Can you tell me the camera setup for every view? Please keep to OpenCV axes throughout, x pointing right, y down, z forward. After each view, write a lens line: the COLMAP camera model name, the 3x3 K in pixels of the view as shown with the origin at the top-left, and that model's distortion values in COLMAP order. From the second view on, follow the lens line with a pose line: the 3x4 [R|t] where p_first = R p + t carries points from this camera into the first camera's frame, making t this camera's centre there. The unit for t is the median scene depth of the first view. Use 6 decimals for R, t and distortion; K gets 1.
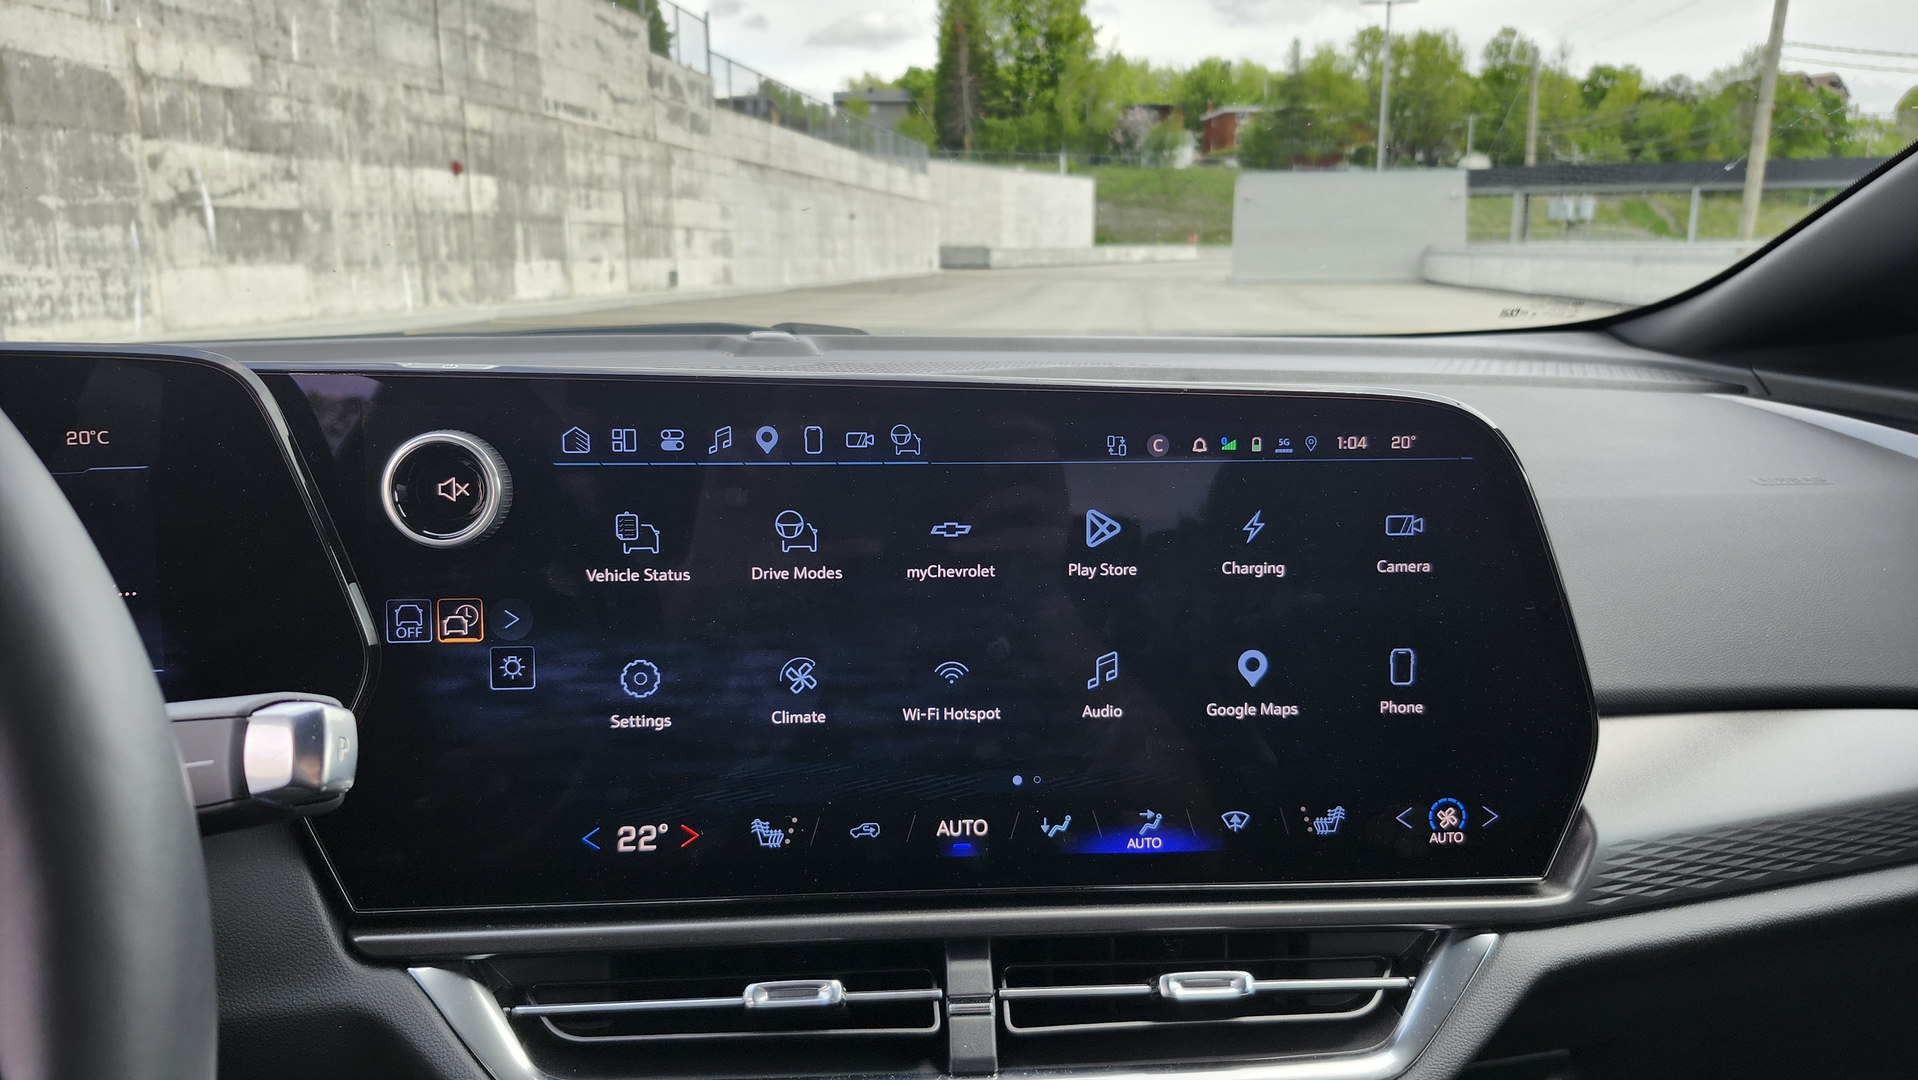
lens RADIAL K [[1353.6, 0, 955.9], [0, 1353.6, 536.9], [0, 0, 1]] dist [0.078147, -0.077201]
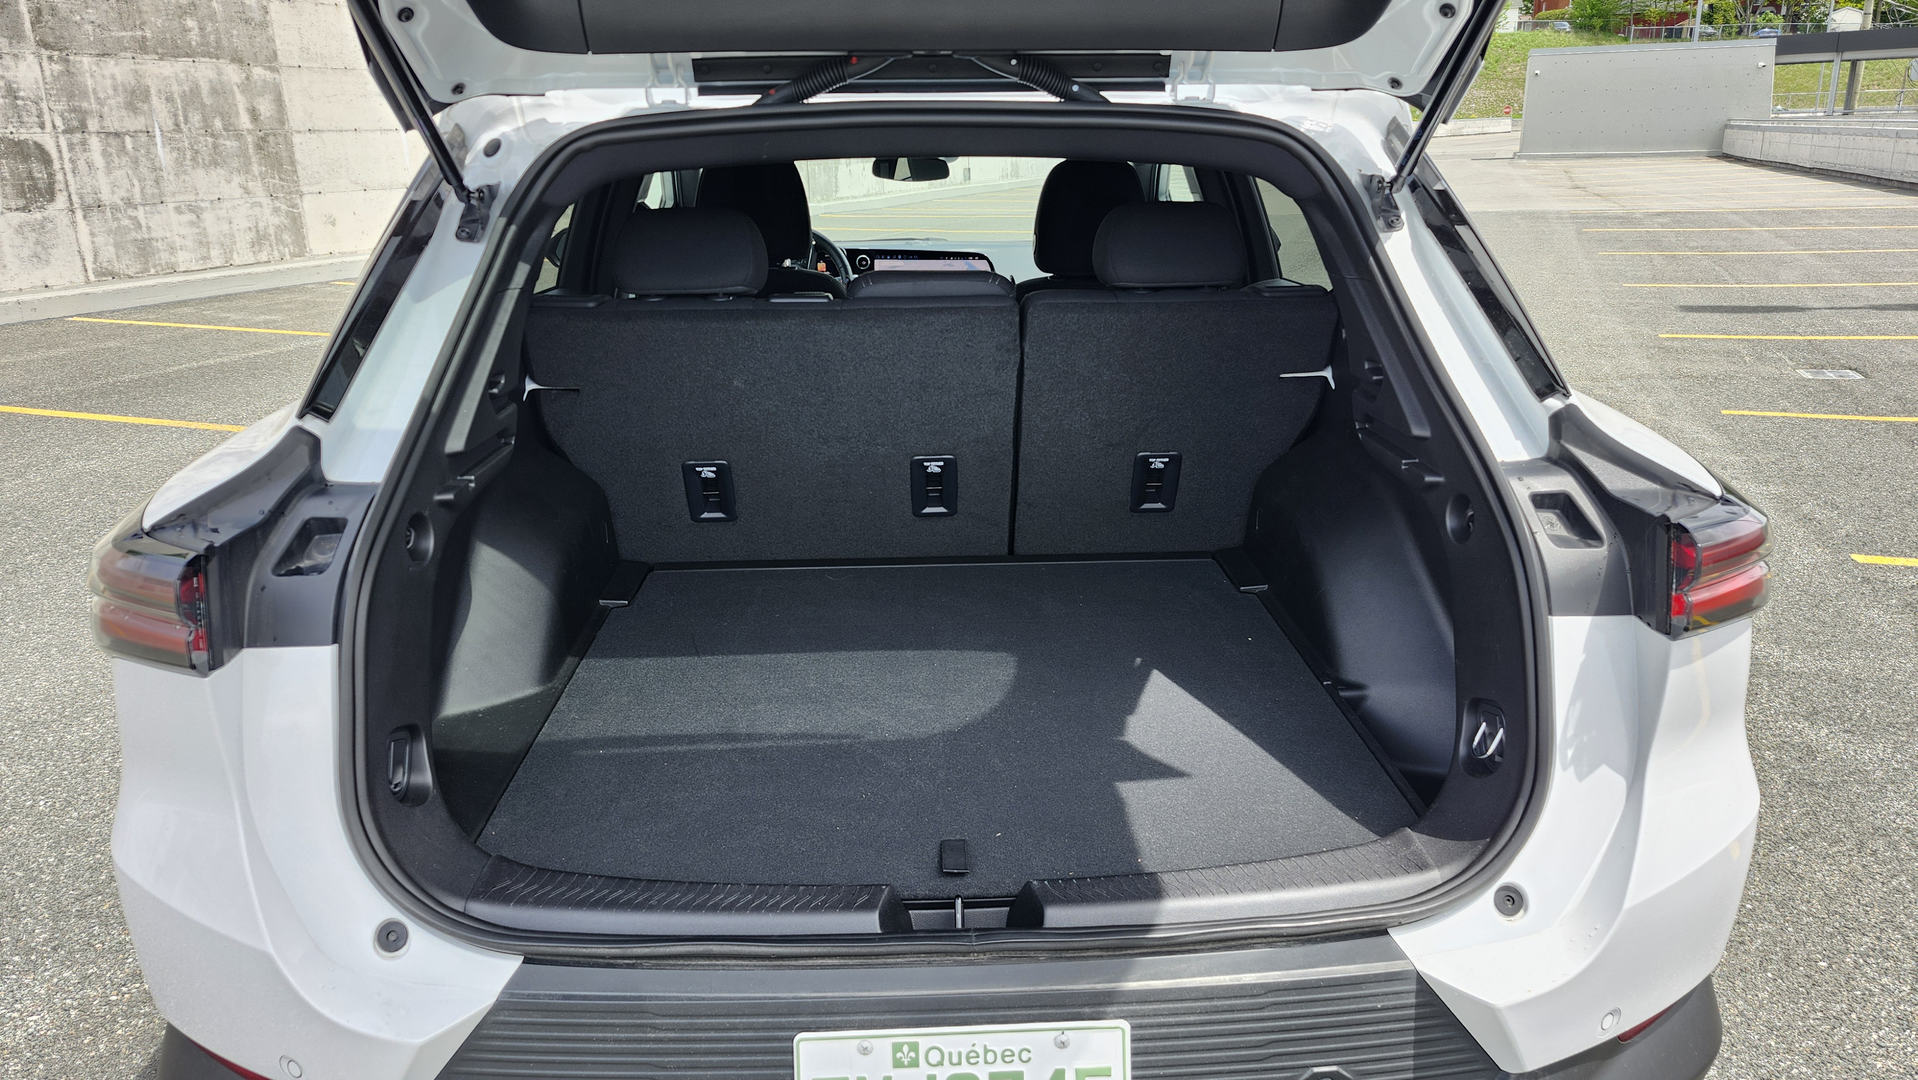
lens RADIAL K [[1353.6, 0, 962.0], [0, 1353.6, 538.6], [0, 0, 1]] dist [0.078147, -0.077201]
pose [[0.977248, 0.041865, -0.207926, 0.079572], [-0.024170, 0.995922, 0.086922, 0.035519], [0.210717, -0.079919, 0.974275, -0.281253]]
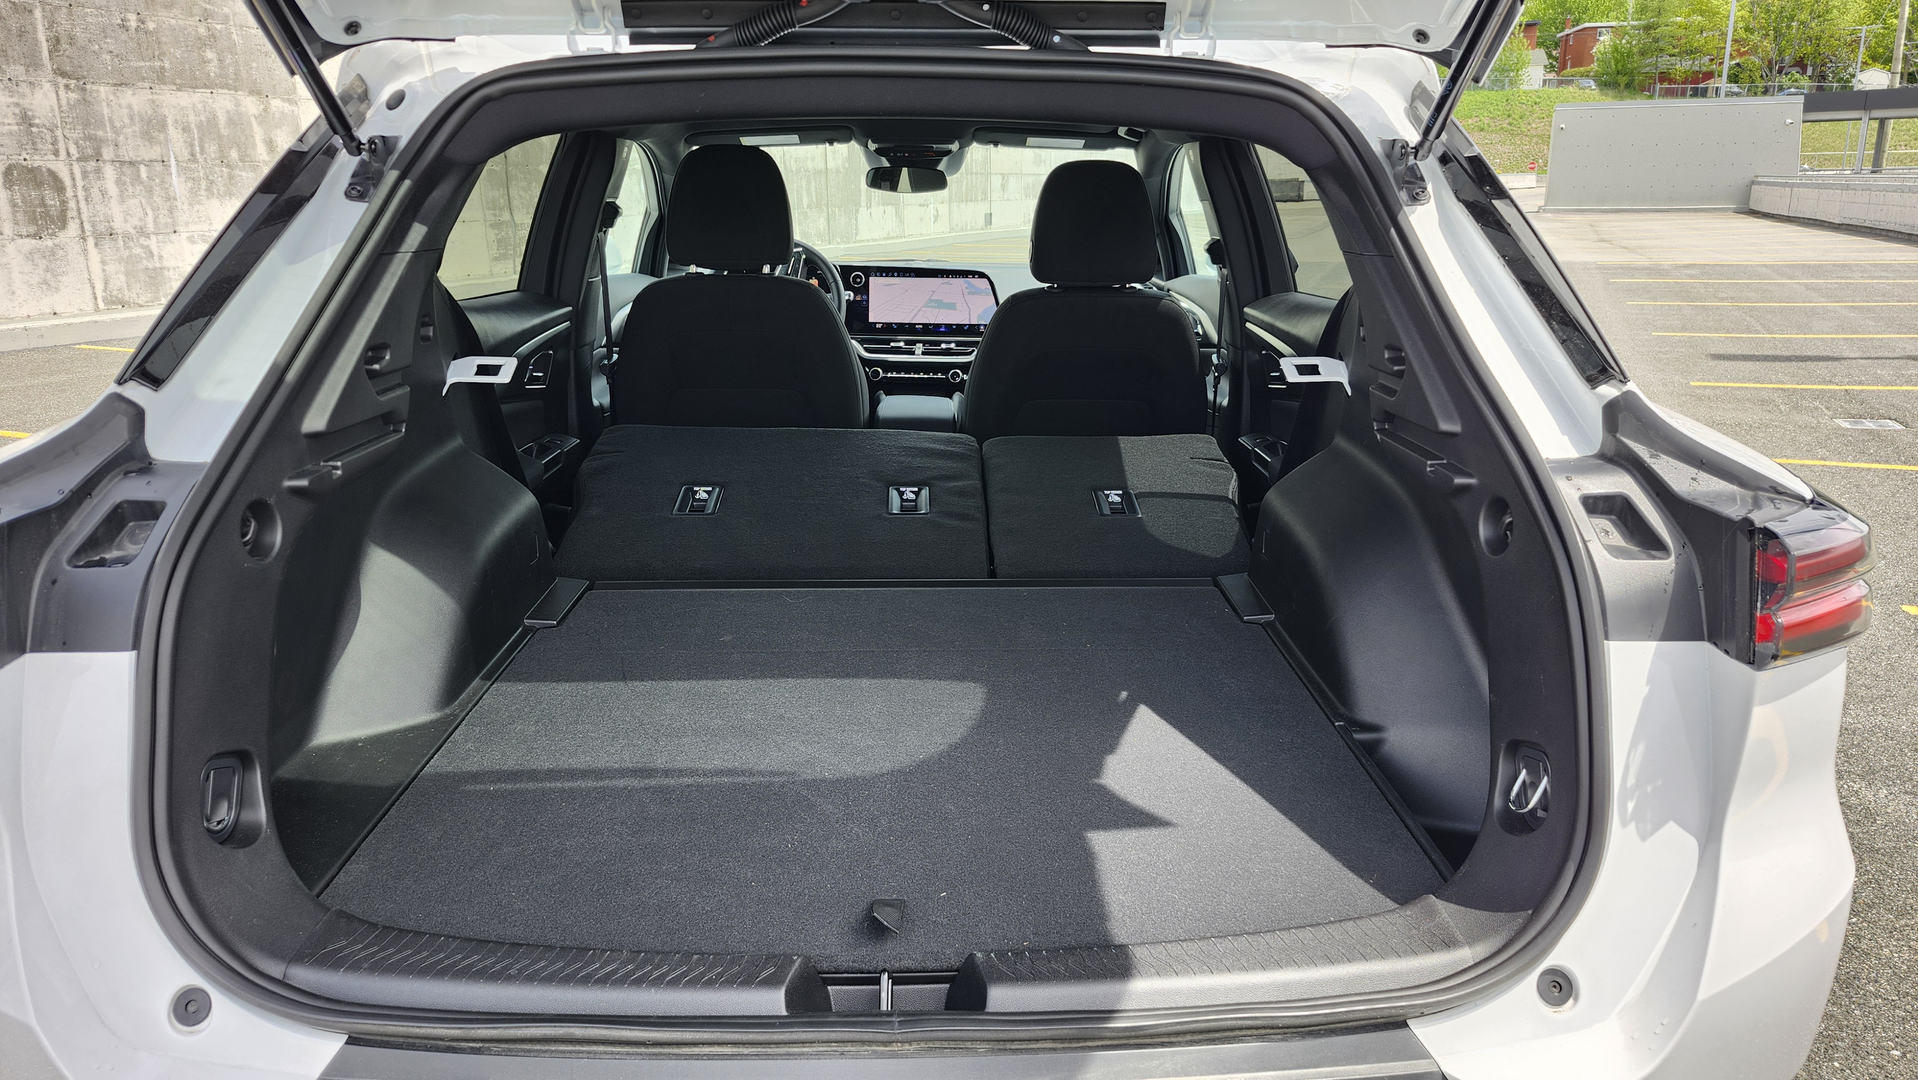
lens RADIAL K [[1353.6, 0, 964.3], [0, 1353.6, 543.4], [0, 0, 1]] dist [0.078147, -0.077201]
pose [[0.973749, 0.049699, -0.222135, 0.081633], [-0.038138, 0.997700, 0.056036, 0.040523], [0.224409, -0.046093, 0.973404, -0.261417]]
